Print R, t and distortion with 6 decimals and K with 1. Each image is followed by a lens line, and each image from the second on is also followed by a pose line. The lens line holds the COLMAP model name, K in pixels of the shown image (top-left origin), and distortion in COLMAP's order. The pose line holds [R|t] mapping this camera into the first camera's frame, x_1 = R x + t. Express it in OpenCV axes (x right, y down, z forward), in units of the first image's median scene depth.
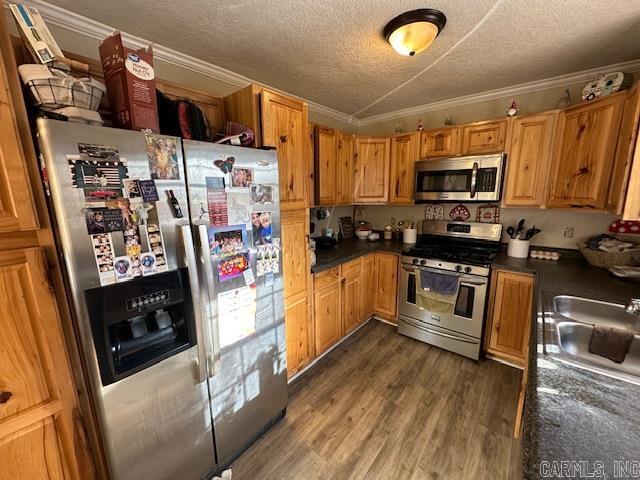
lens RADIAL K [[255.6, 0, 322.3], [0, 255.6, 240.3], [0, 0, 1]] dist [0.000580, -0.000731]
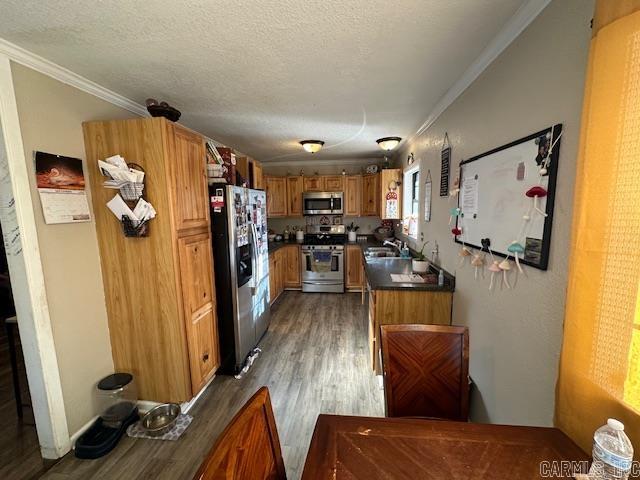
lens RADIAL K [[255.6, 0, 321.7], [0, 255.6, 239.8], [0, 0, 1]] dist [0.000580, -0.000731]
pose [[0.833608, -0.069132, 0.548014, -0.610605], [0.106069, 0.993707, -0.035990, 0.114040], [-0.542077, 0.088129, 0.835695, -0.631084]]
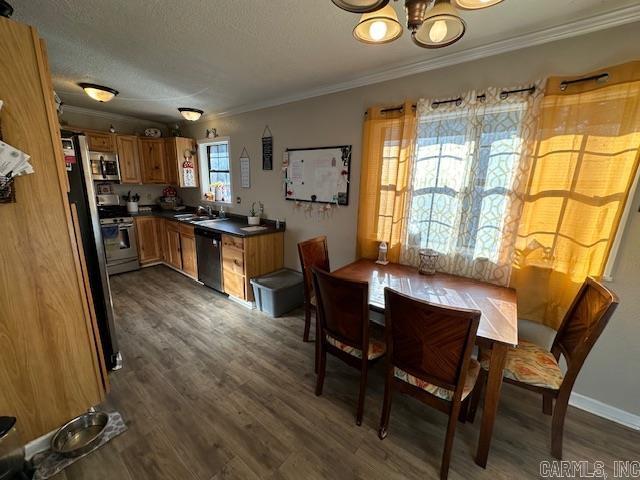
lens RADIAL K [[255.6, 0, 317.4], [0, 255.6, 239.8], [0, 0, 1]] dist [0.000580, -0.000731]
pose [[-0.031837, -0.209335, 0.977326, -1.172116], [0.155490, 0.964879, 0.211735, 0.080433], [-0.987324, 0.158705, 0.001831, -0.293625]]
